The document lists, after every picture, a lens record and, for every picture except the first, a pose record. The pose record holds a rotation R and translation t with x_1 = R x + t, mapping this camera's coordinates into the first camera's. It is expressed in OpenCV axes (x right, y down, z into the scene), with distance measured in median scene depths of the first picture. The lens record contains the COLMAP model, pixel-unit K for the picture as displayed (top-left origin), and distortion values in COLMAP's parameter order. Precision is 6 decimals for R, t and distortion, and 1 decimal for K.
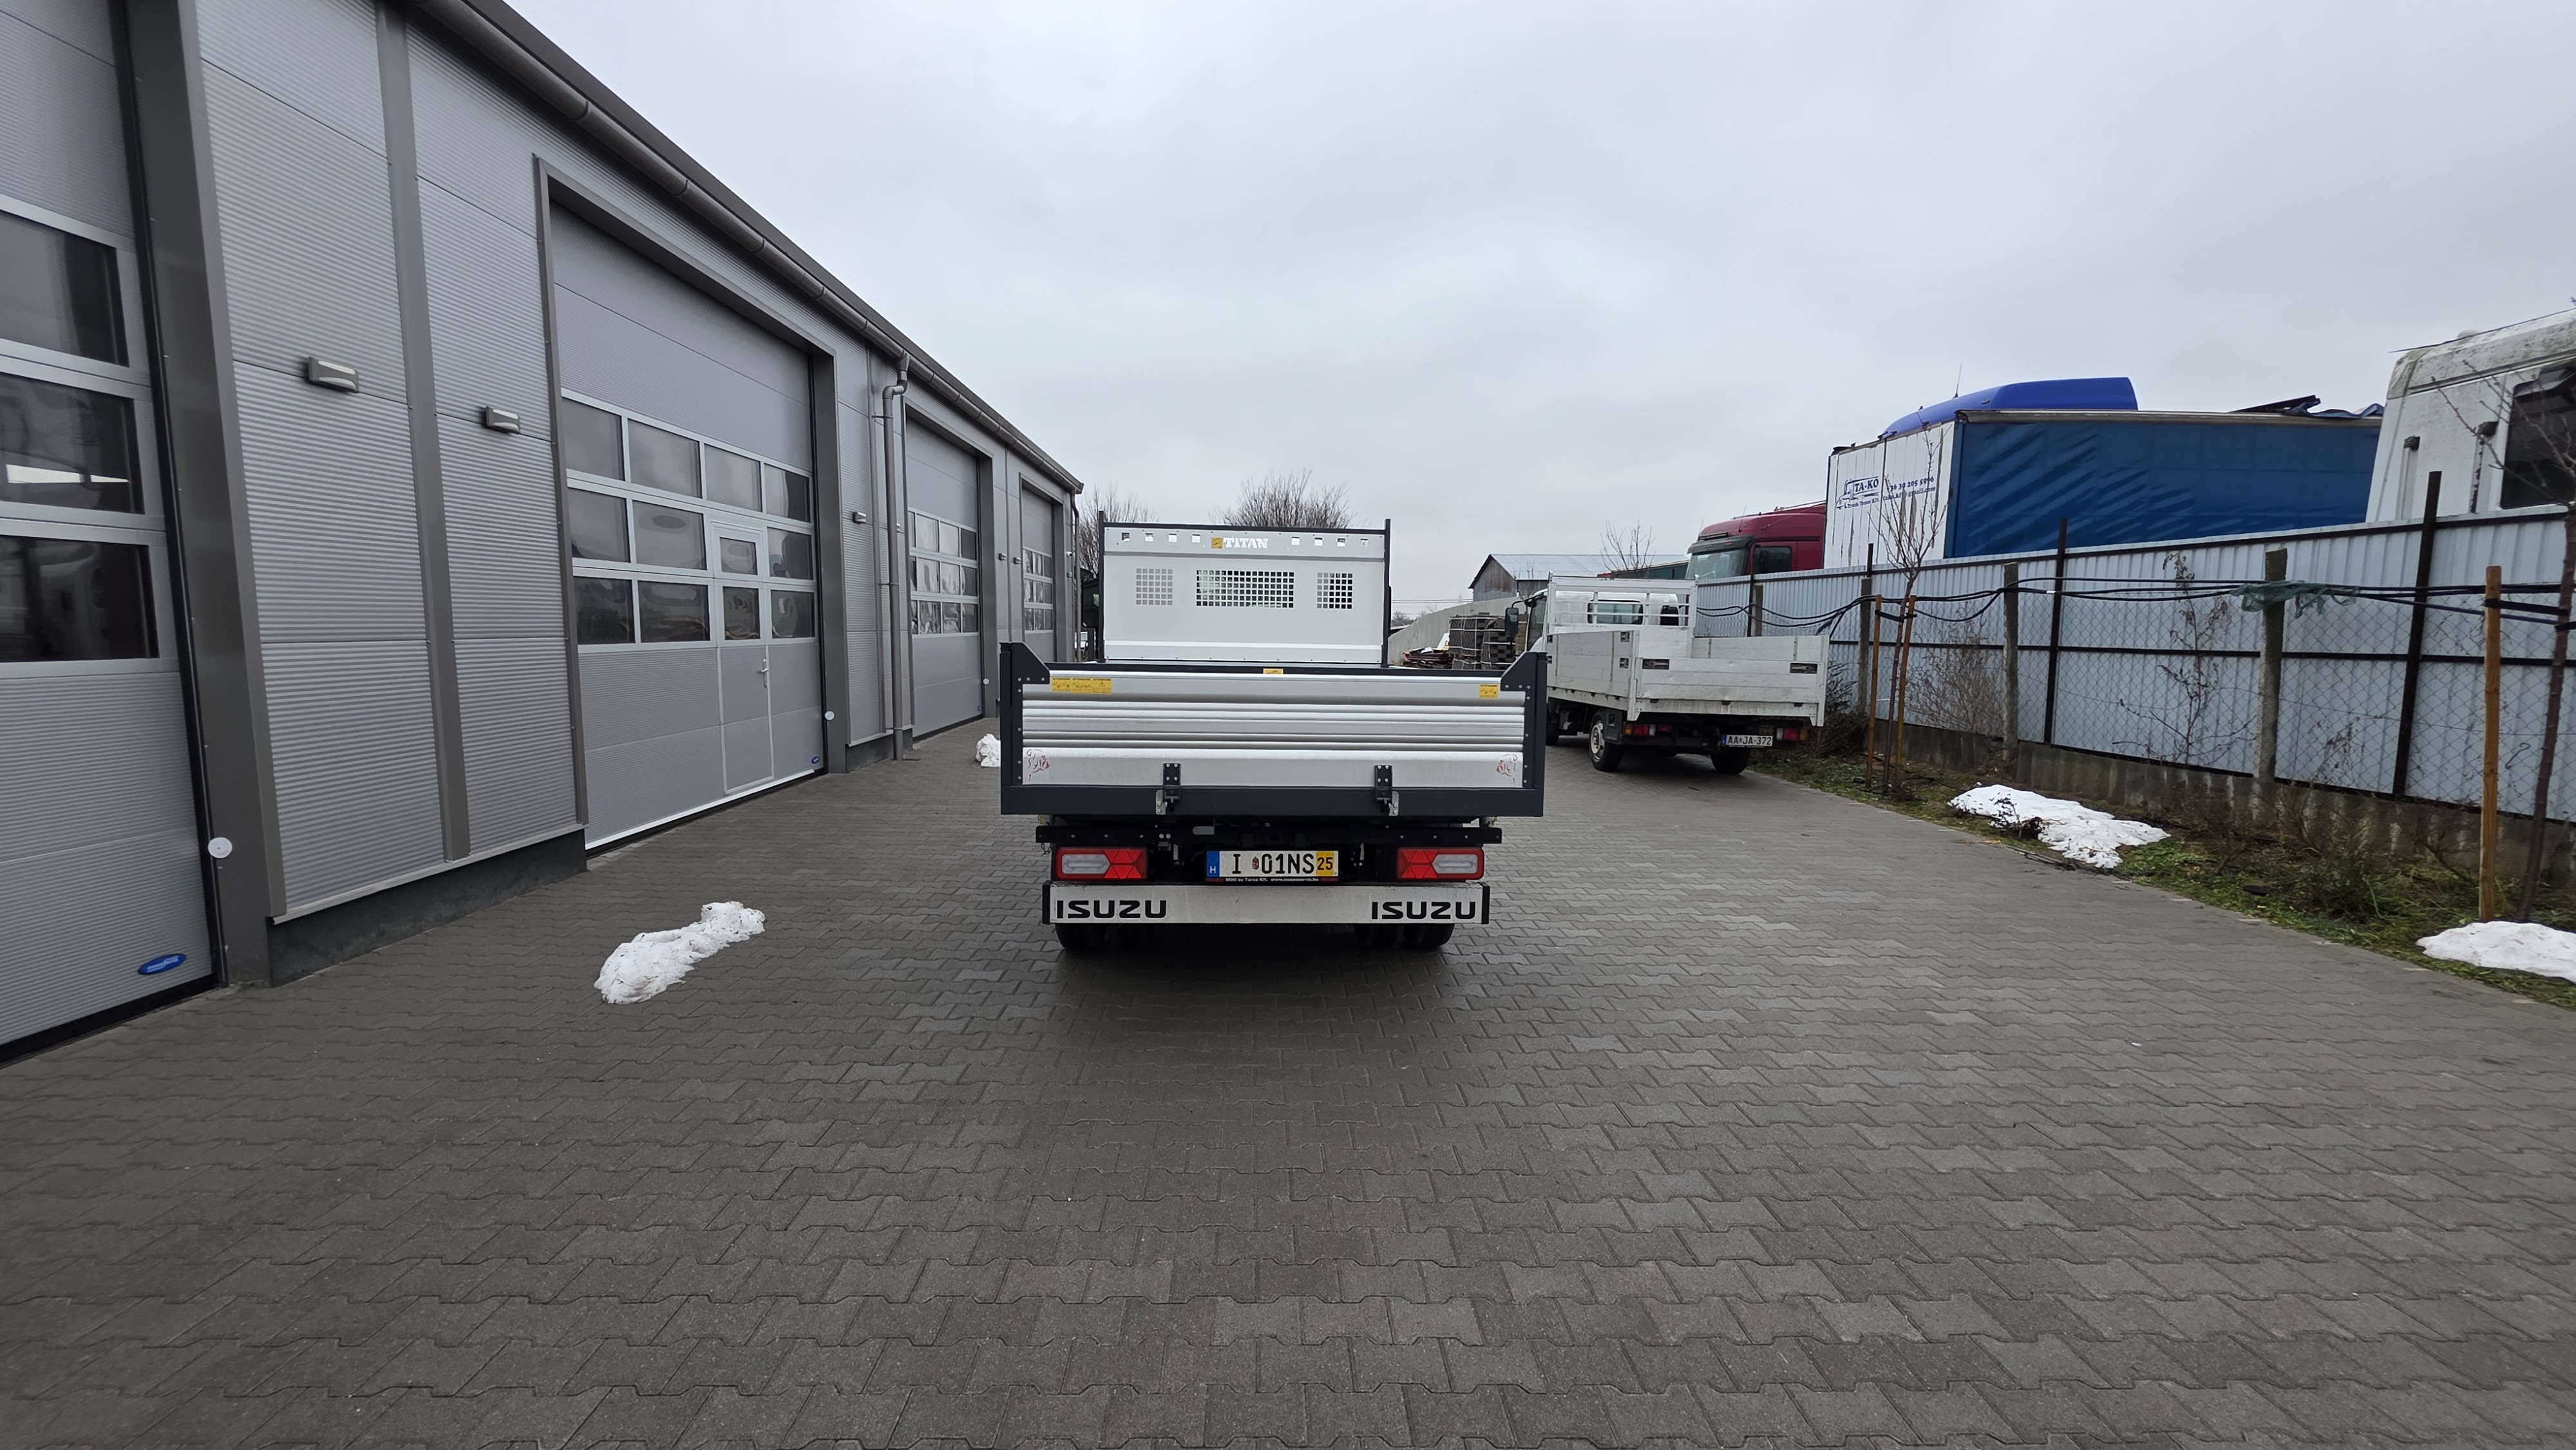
lens RADIAL K [[1022.8, 0, 1288.7], [0, 1022.8, 734.5], [0, 0, 1]] dist [-0.002811, 0.001293]
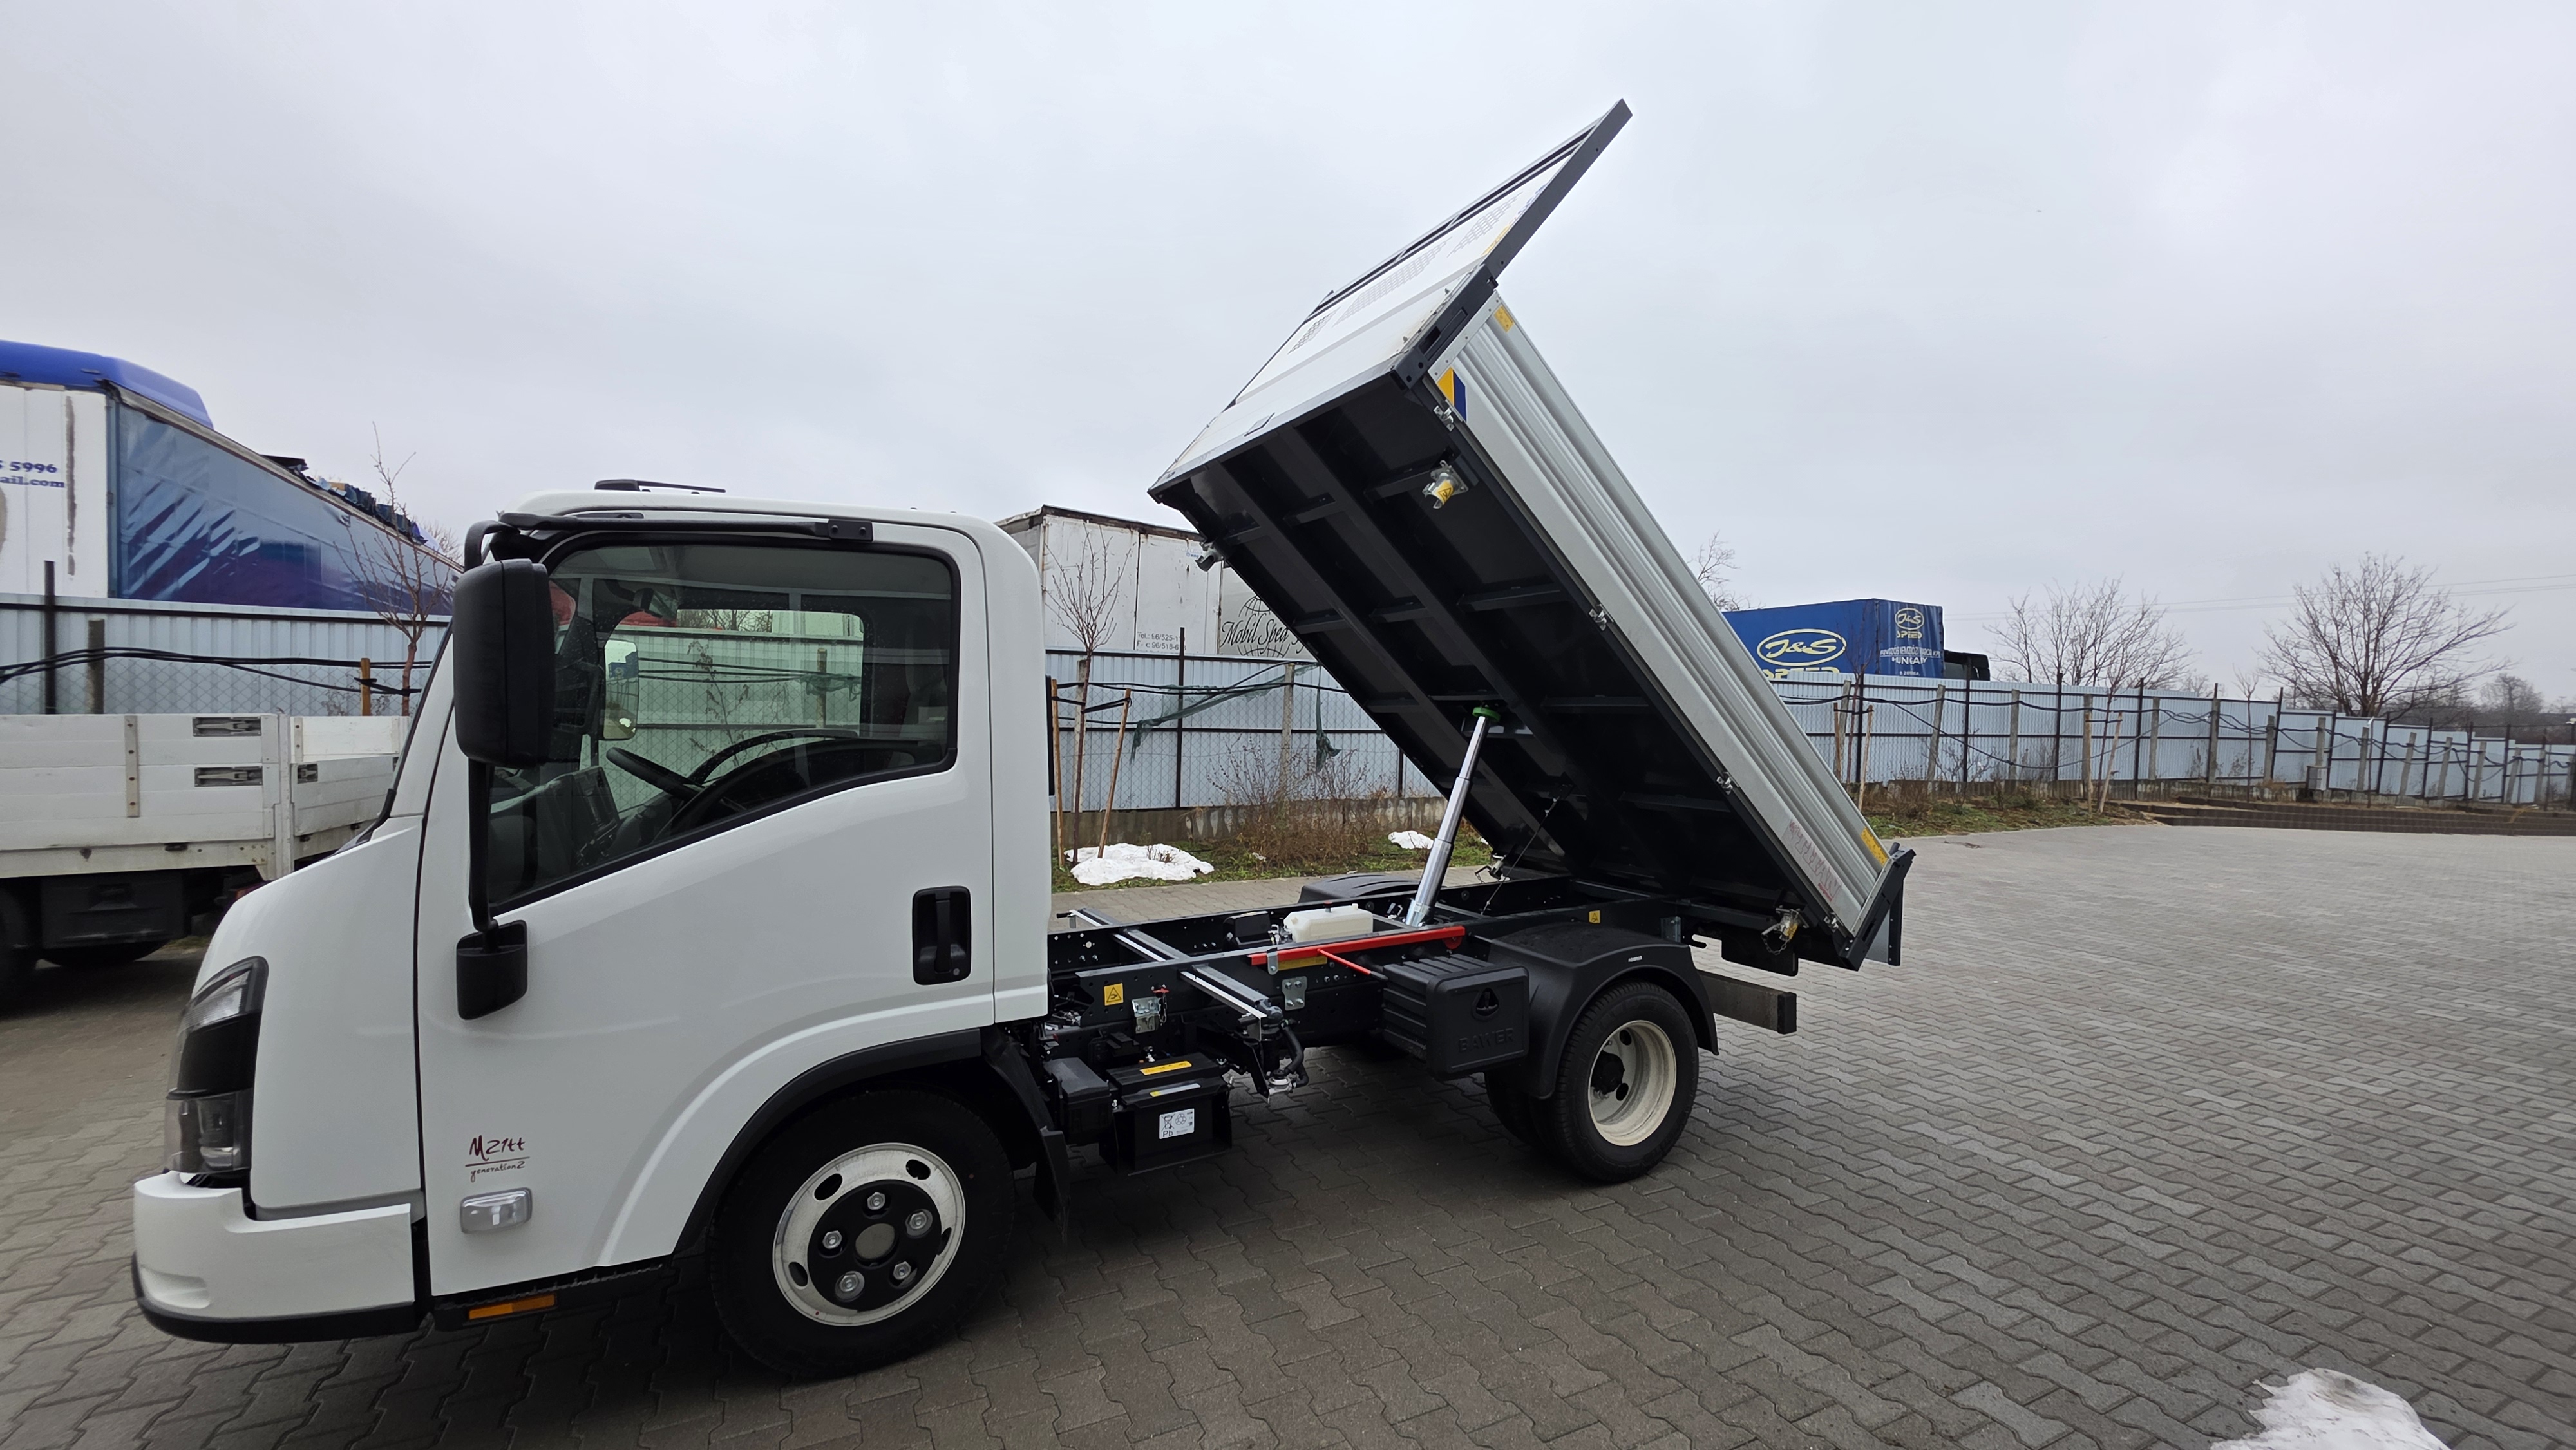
lens RADIAL K [[1022.8, 0, 1287.8], [0, 1022.8, 719.6], [0, 0, 1]] dist [-0.002811, 0.001293]
pose [[-0.415939, -0.025324, 0.909040, -0.578865], [0.075157, 0.995235, 0.062115, -0.140356], [-0.906281, 0.094157, -0.412054, 1.120938]]
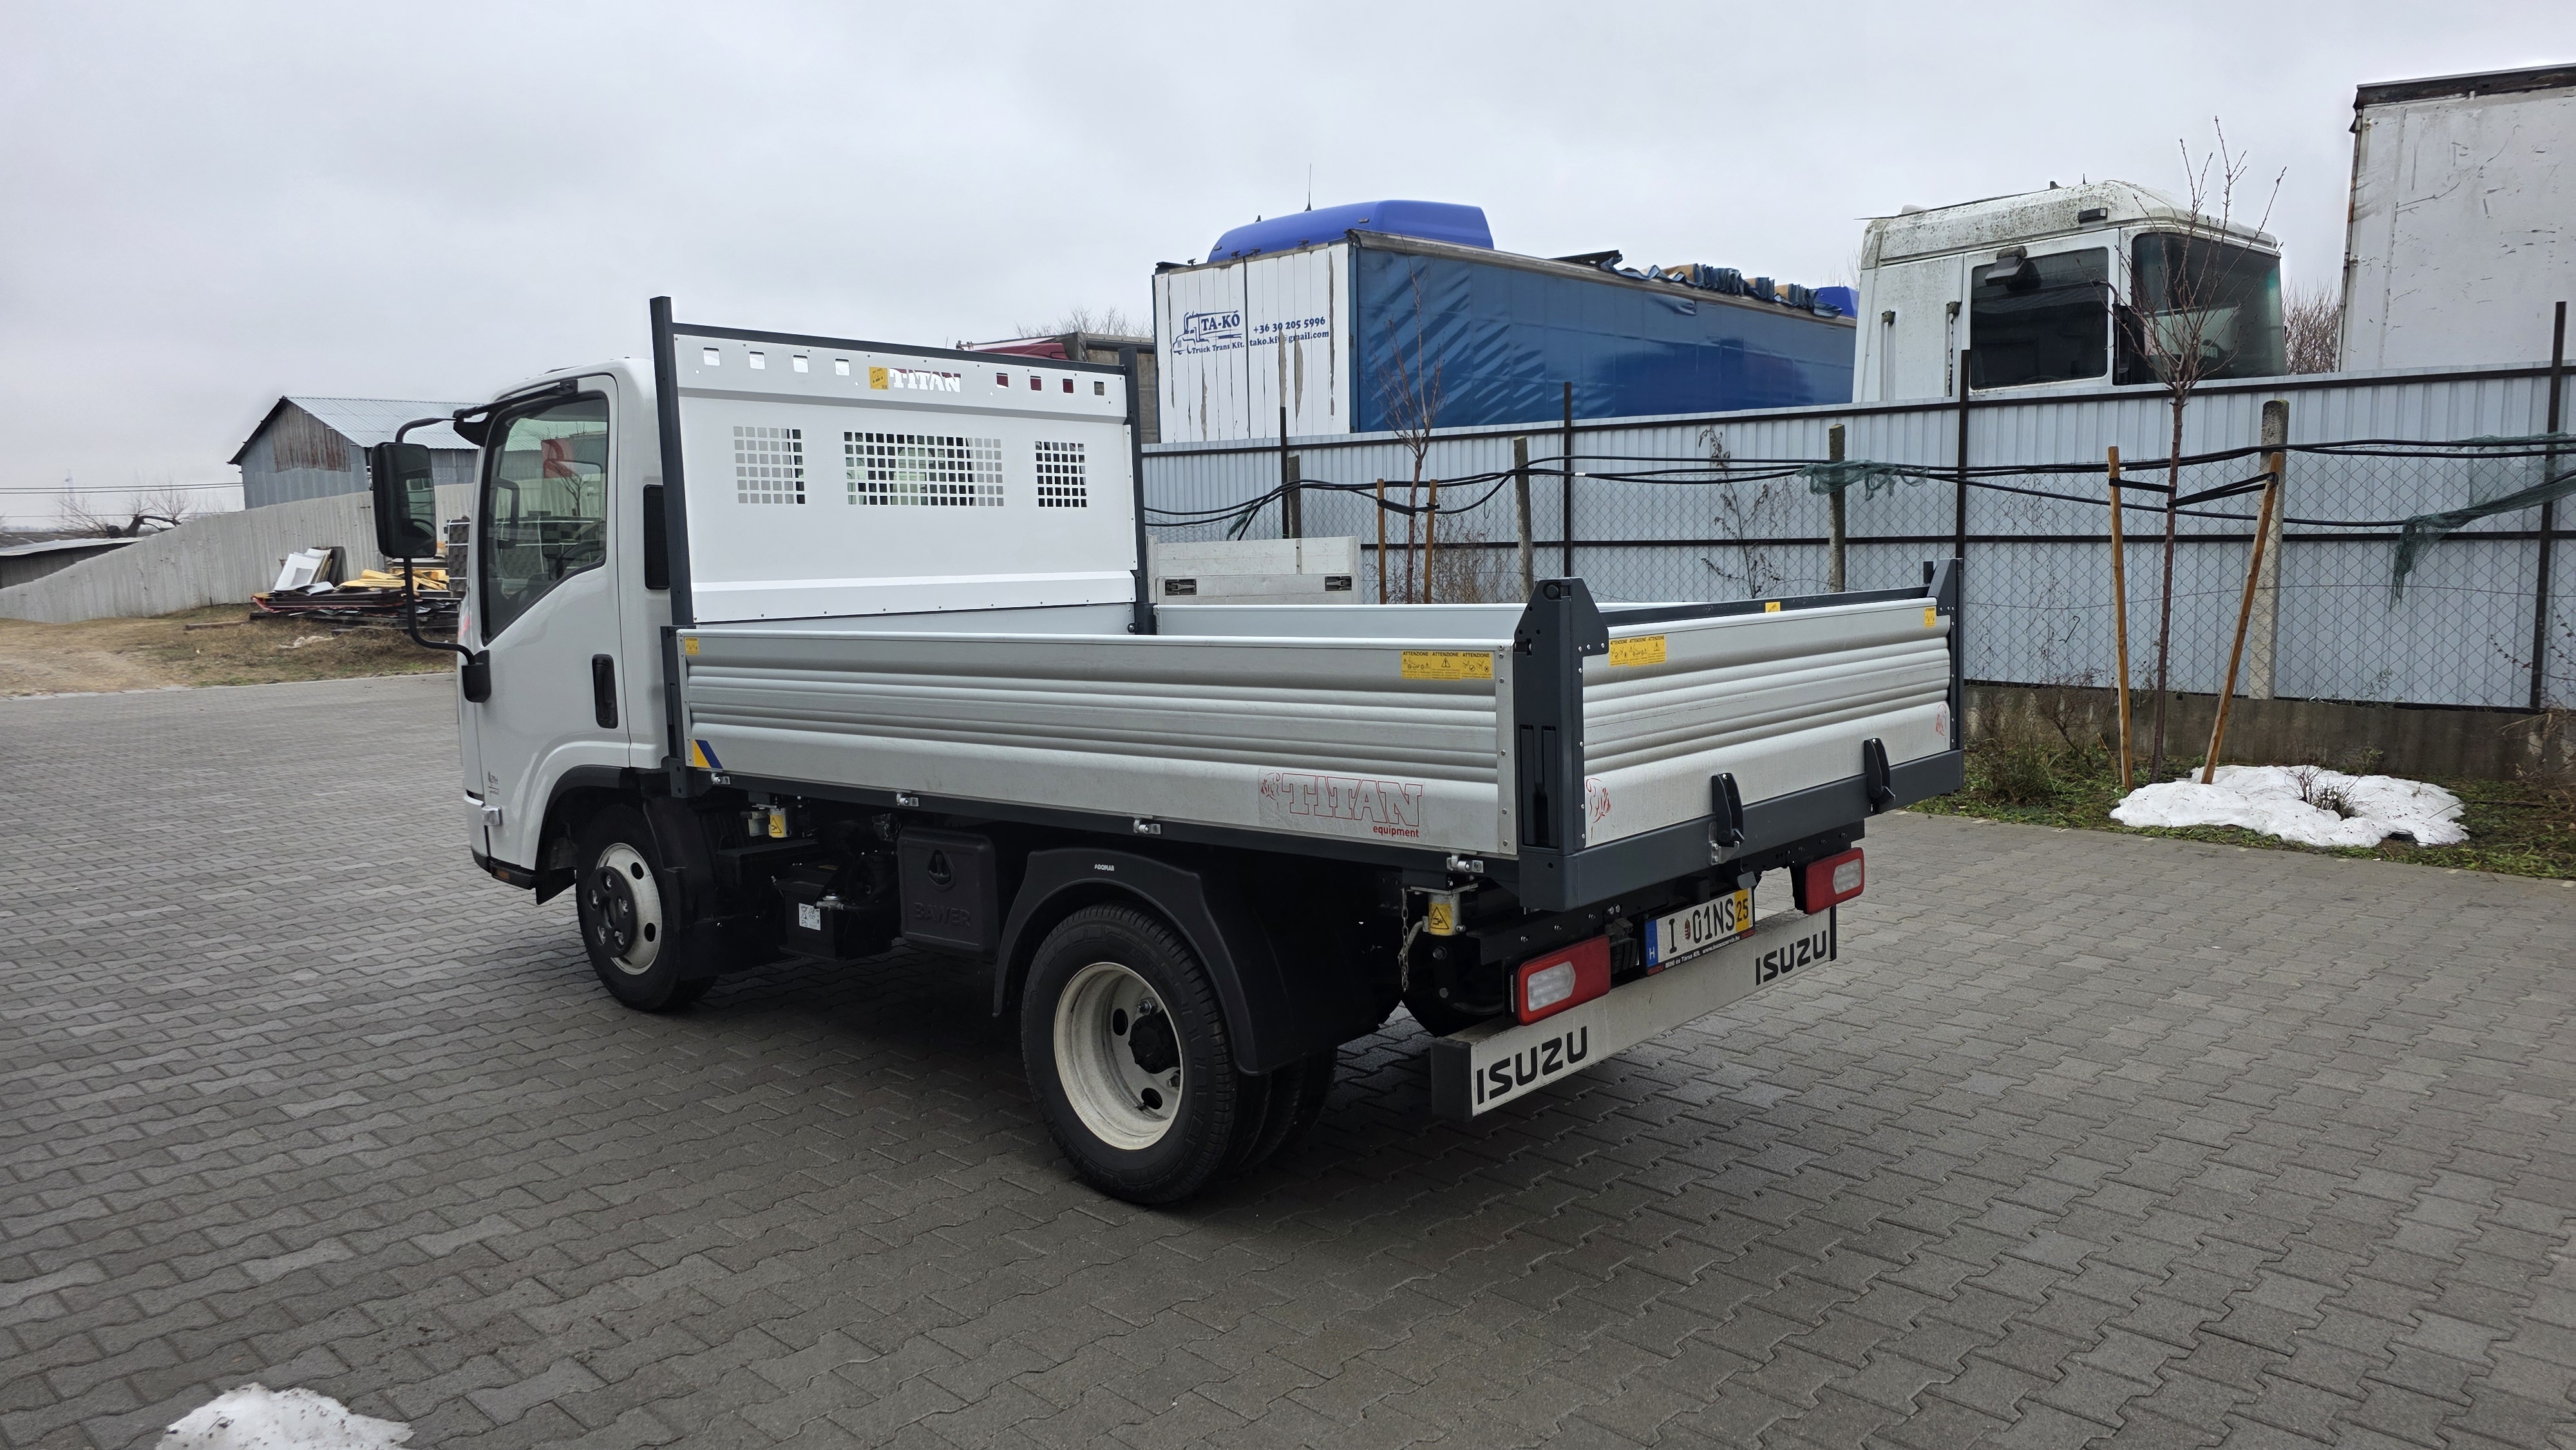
lens RADIAL K [[1711.4, 0, 1310.4], [0, 1711.4, 724.6], [0, 0, 1]] dist [0.053205, -0.034462]
pose [[0.711160, -0.103316, 0.695397, -0.524694], [0.098513, 0.994028, 0.046939, -0.037613], [-0.696094, 0.035125, 0.717091, 0.254124]]
